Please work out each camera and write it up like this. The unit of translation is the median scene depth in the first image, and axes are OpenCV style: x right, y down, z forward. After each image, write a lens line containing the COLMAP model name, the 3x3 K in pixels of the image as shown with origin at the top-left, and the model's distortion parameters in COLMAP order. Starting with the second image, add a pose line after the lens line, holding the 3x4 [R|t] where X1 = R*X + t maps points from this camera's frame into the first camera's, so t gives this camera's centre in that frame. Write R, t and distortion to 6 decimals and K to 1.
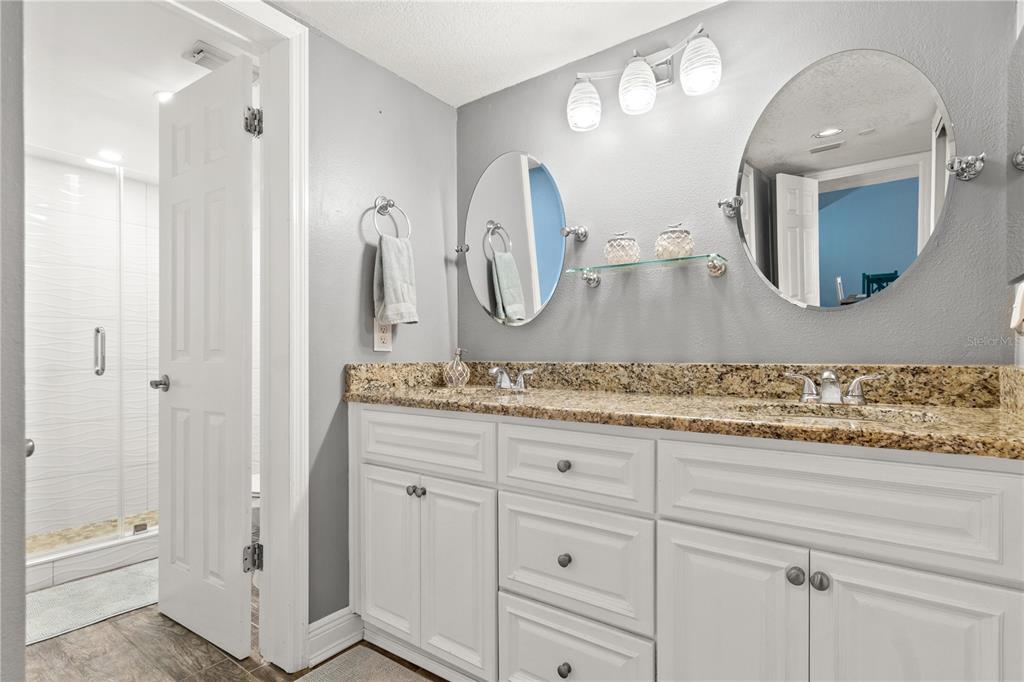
lens RADIAL K [[497.3, 0, 520.2], [0, 497.3, 356.1], [0, 0, 1]] dist [0.001887, 0.000392]
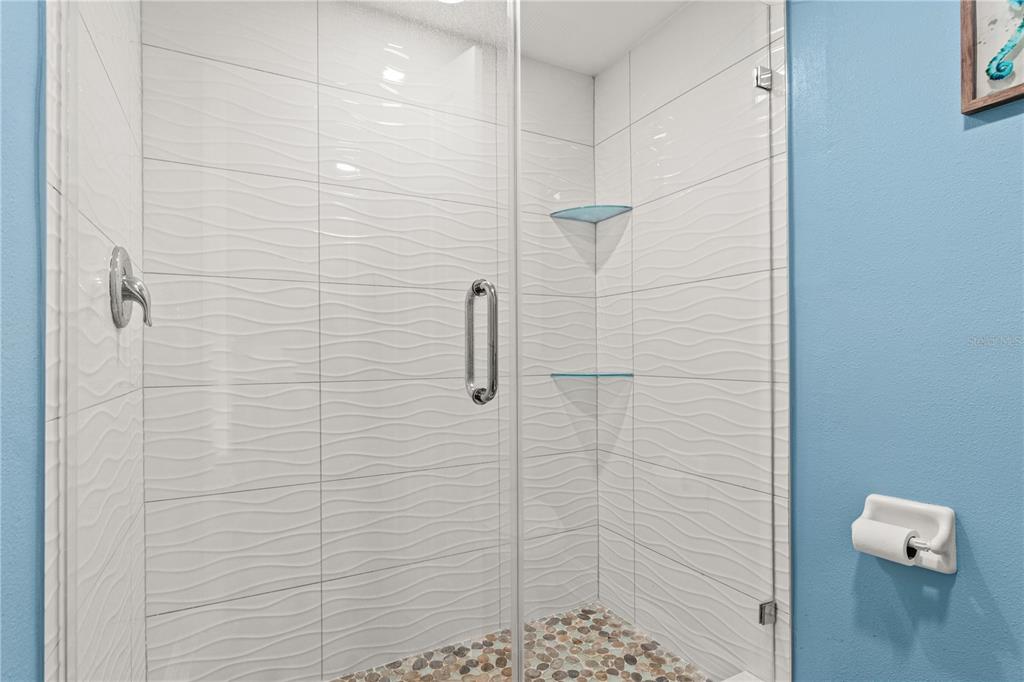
lens RADIAL K [[522.0, 0, 512.1], [0, 522.0, 346.9], [0, 0, 1]] dist [0.003877, -0.002679]
pose [[0.896907, -0.005183, -0.442190, -0.648966], [0.000170, 0.999935, -0.011377, -0.000618], [0.442220, 0.010129, 0.896849, 0.649559]]
